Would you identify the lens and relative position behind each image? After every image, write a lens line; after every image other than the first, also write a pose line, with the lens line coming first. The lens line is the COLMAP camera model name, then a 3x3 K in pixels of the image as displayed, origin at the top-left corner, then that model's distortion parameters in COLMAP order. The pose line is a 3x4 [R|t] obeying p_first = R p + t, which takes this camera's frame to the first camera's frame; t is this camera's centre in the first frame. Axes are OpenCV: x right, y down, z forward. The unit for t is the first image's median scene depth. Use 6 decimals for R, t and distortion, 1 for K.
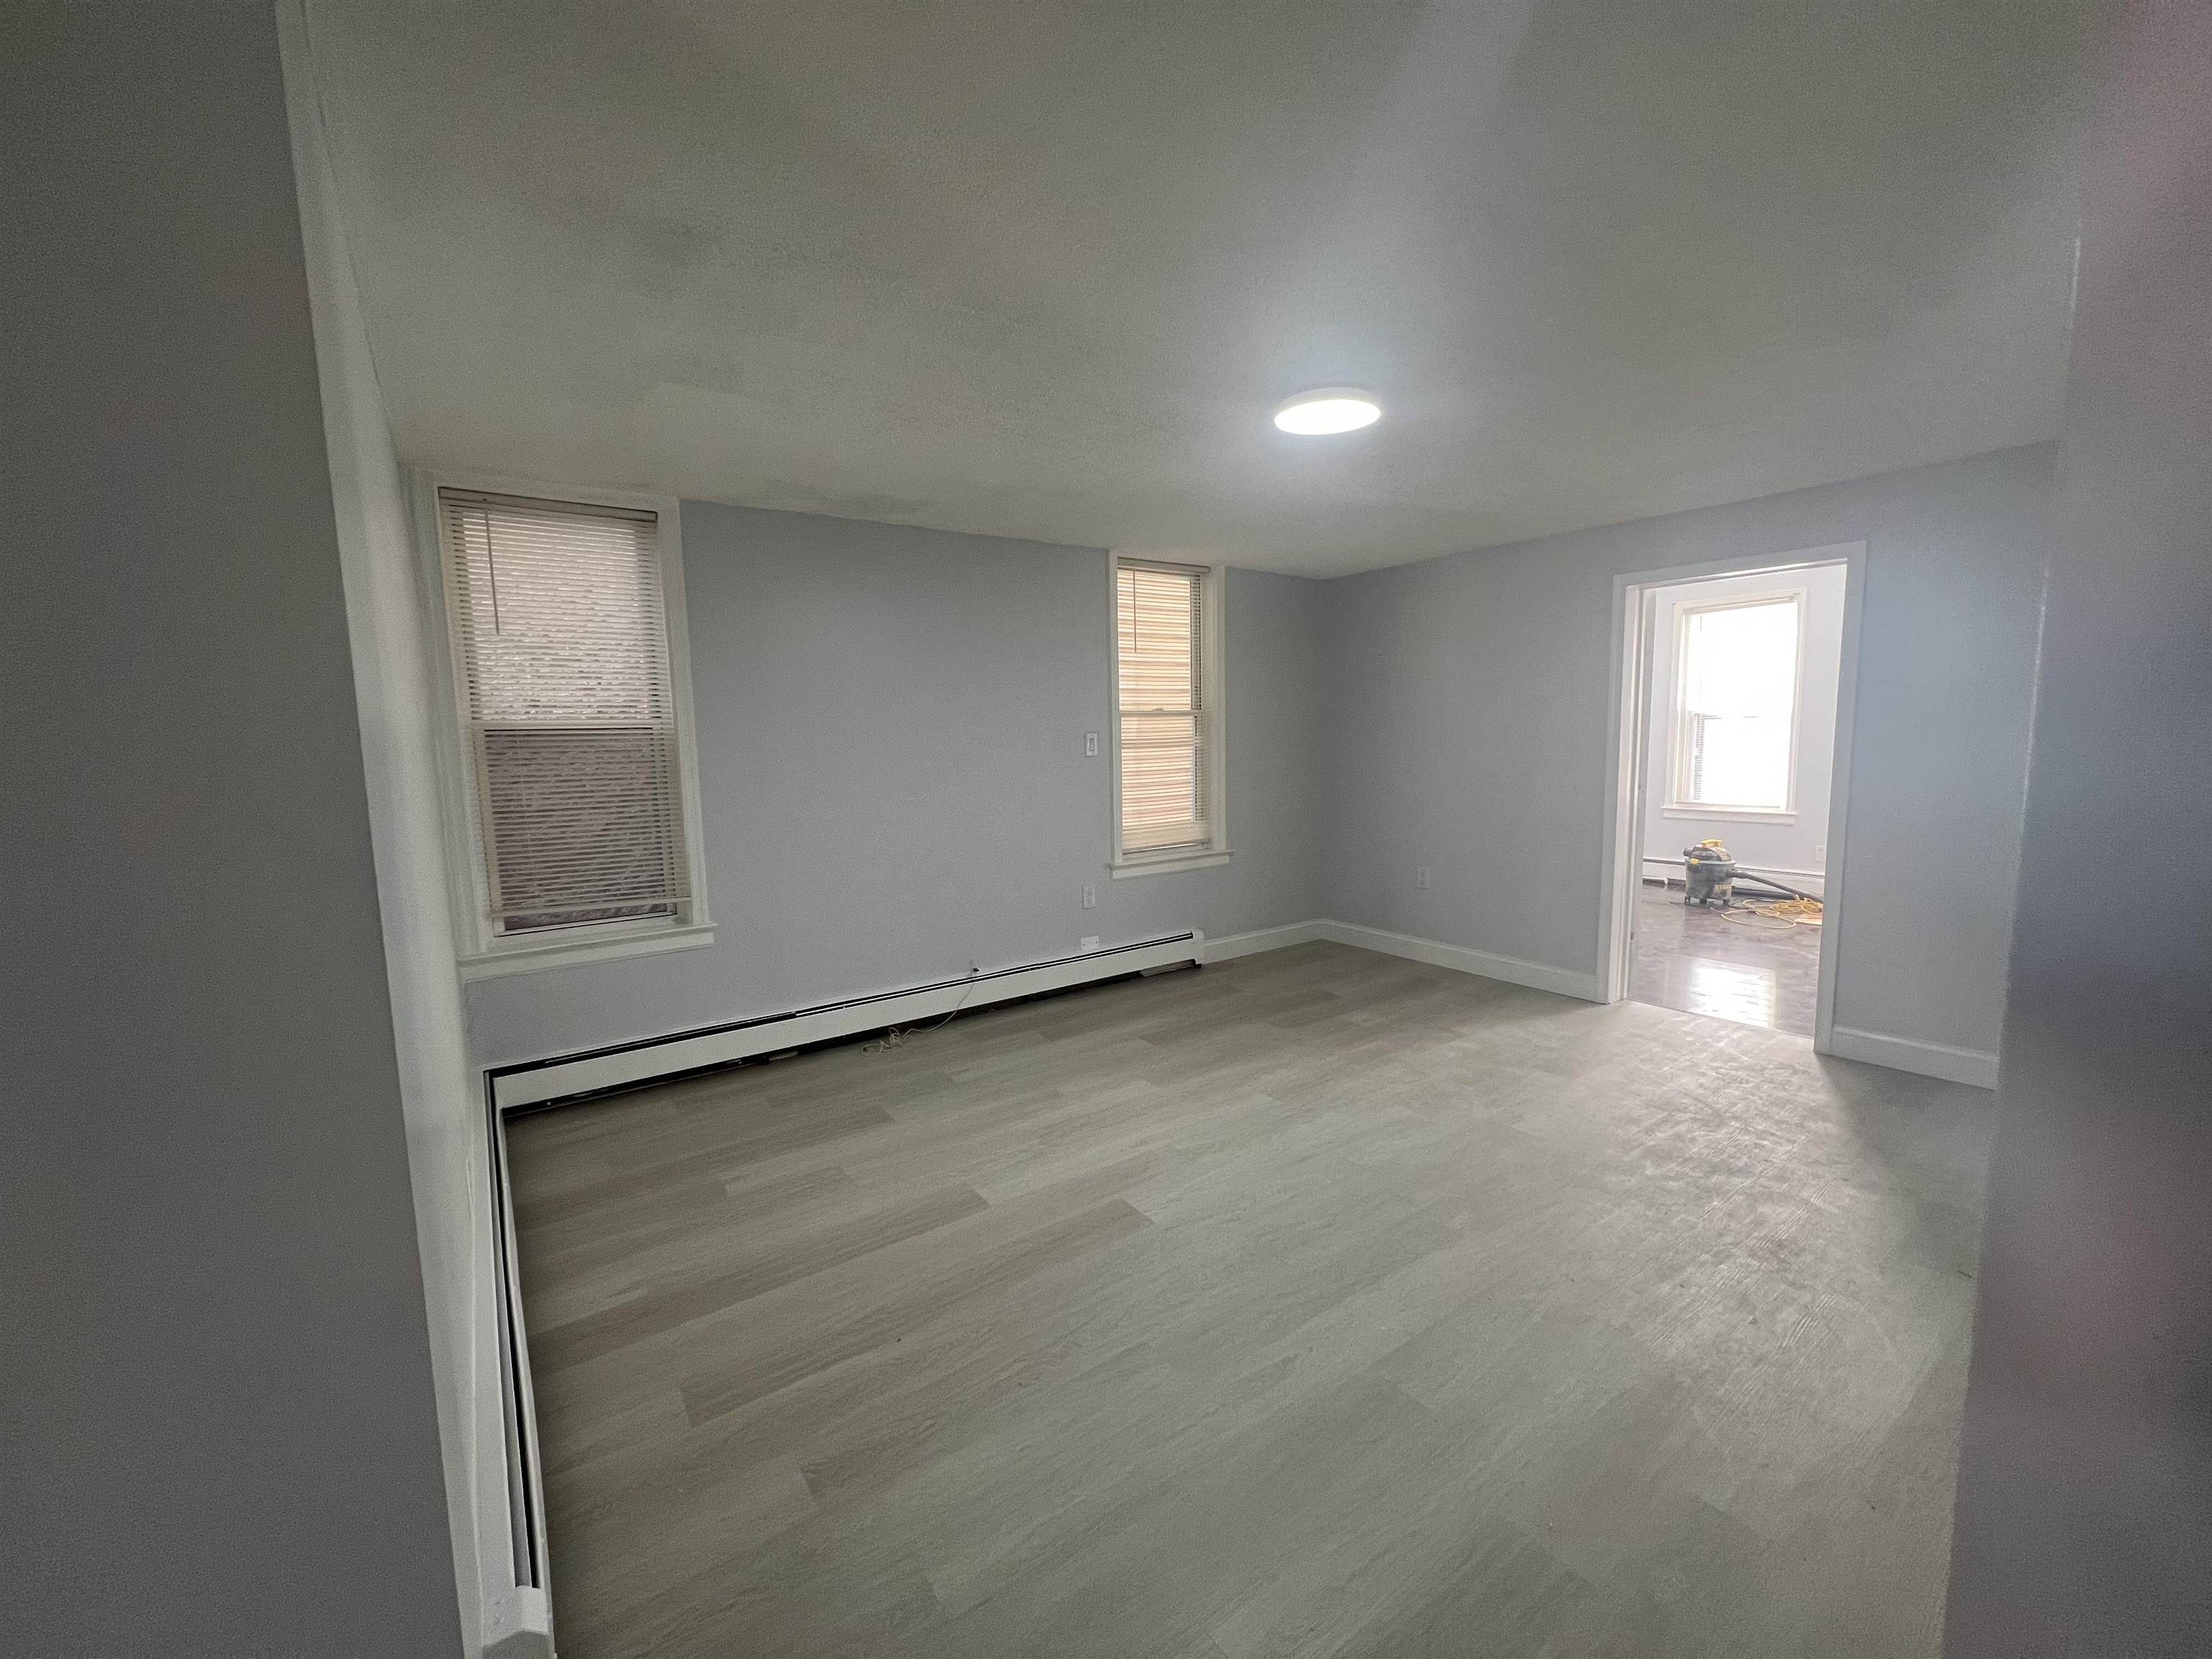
lens RADIAL K [[878.4, 0, 1100.8], [0, 878.4, 835.6], [0, 0, 1]] dist [0.003798, -0.000118]
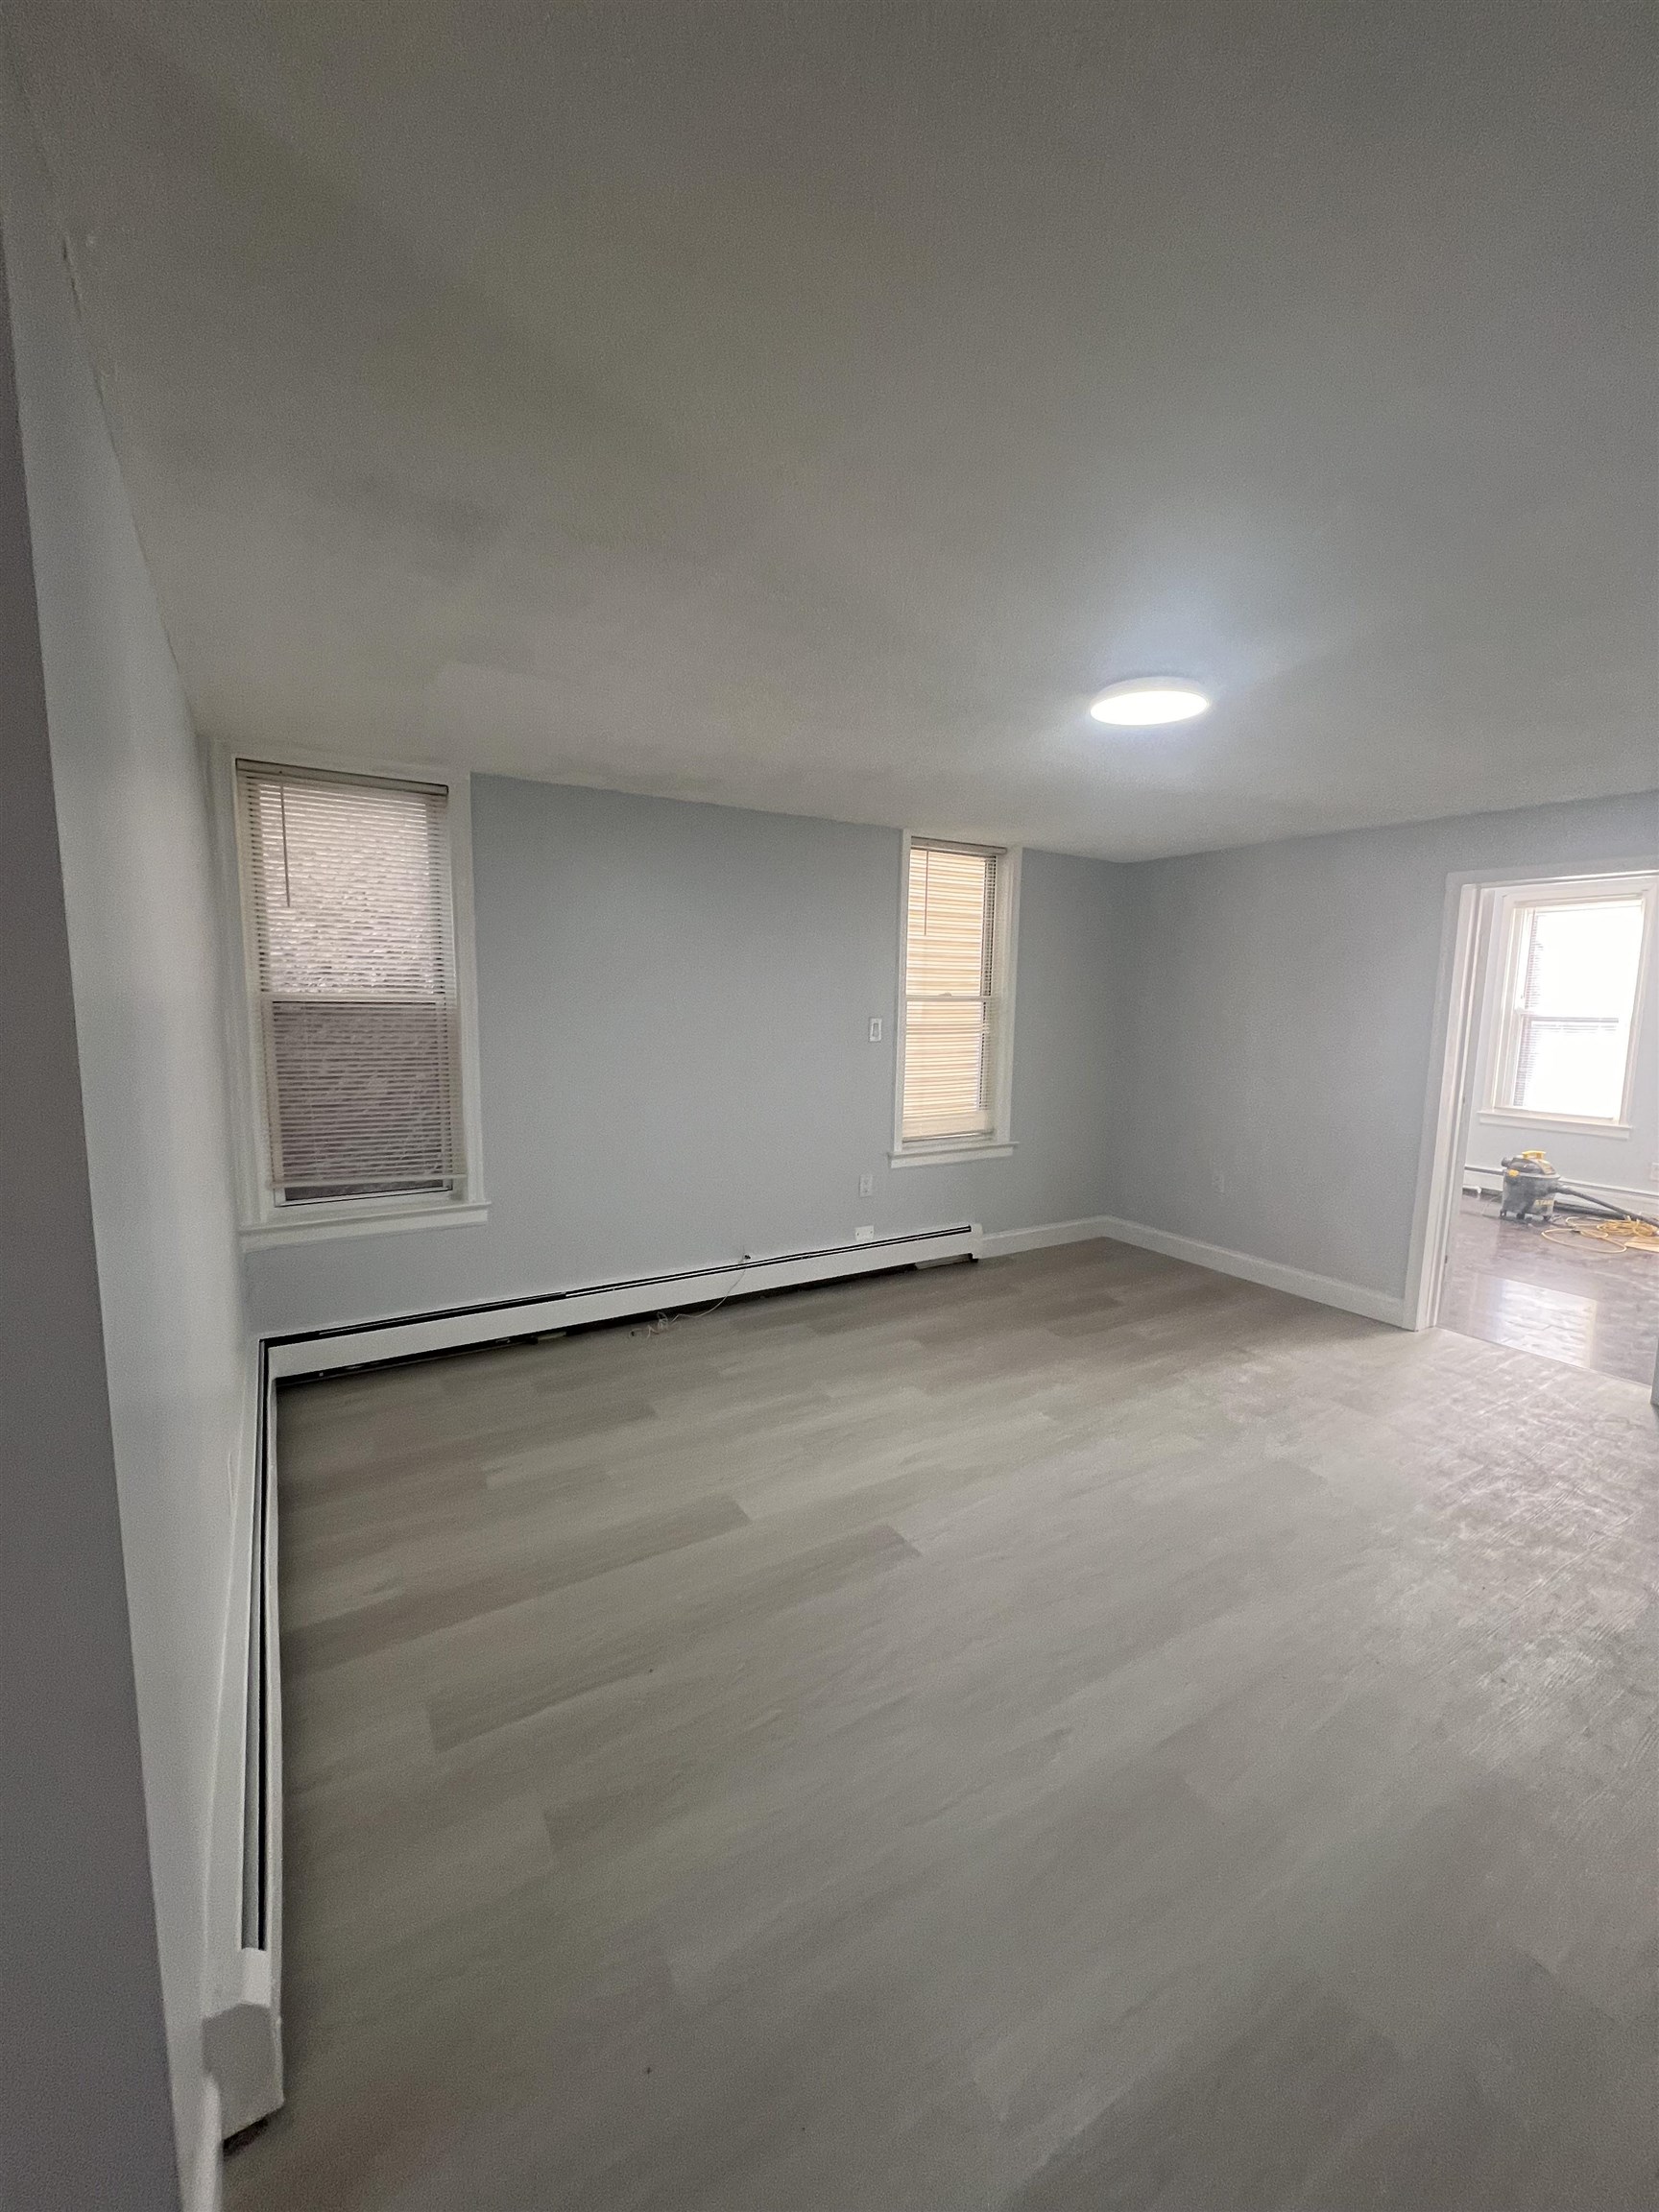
lens RADIAL K [[878.4, 0, 821.2], [0, 878.4, 1111.5], [0, 0, 1]] dist [0.003798, -0.000118]
pose [[0.996947, 0.044979, -0.063823, -0.005705], [-0.044048, 0.998903, 0.015908, -0.037010], [0.064469, -0.013048, 0.997834, 0.035840]]
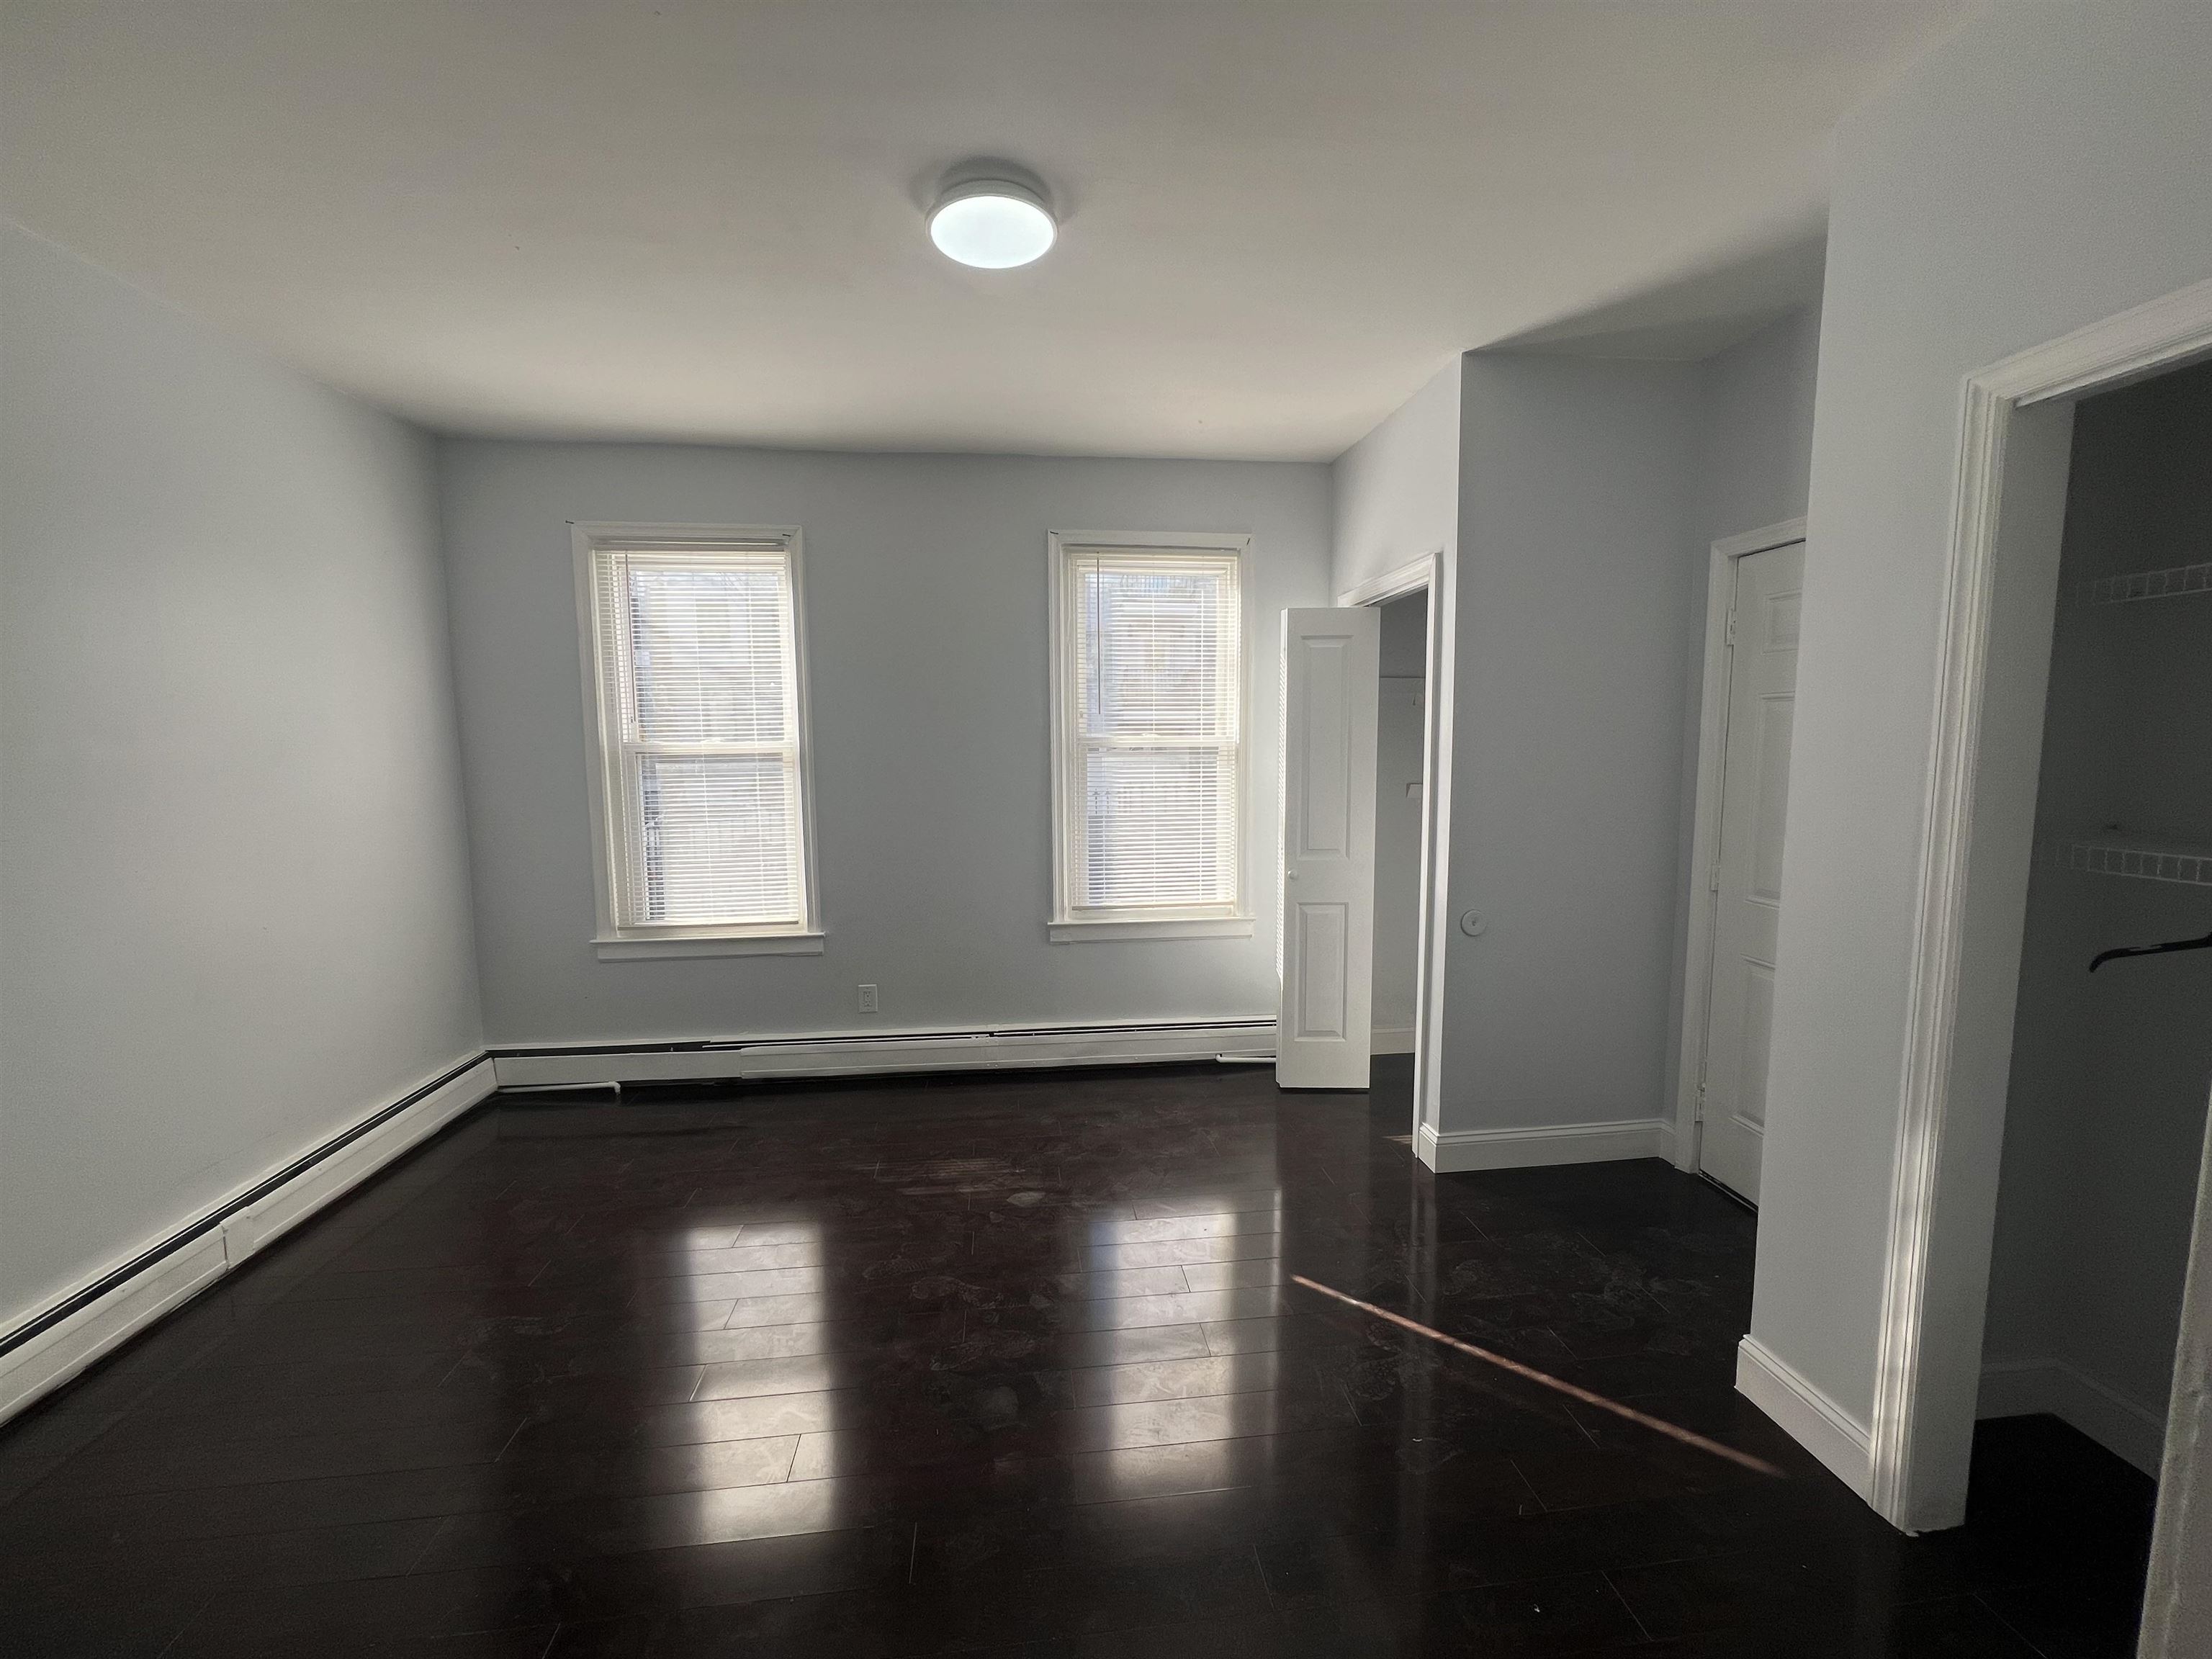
lens RADIAL K [[878.4, 0, 1099.0], [0, 878.4, 834.1], [0, 0, 1]] dist [0.003798, -0.000118]
pose [[0.473654, -0.072815, 0.877696, 0.778605], [0.090705, 0.995310, 0.033622, -0.182656], [-0.876027, 0.063686, 0.478038, 1.160748]]
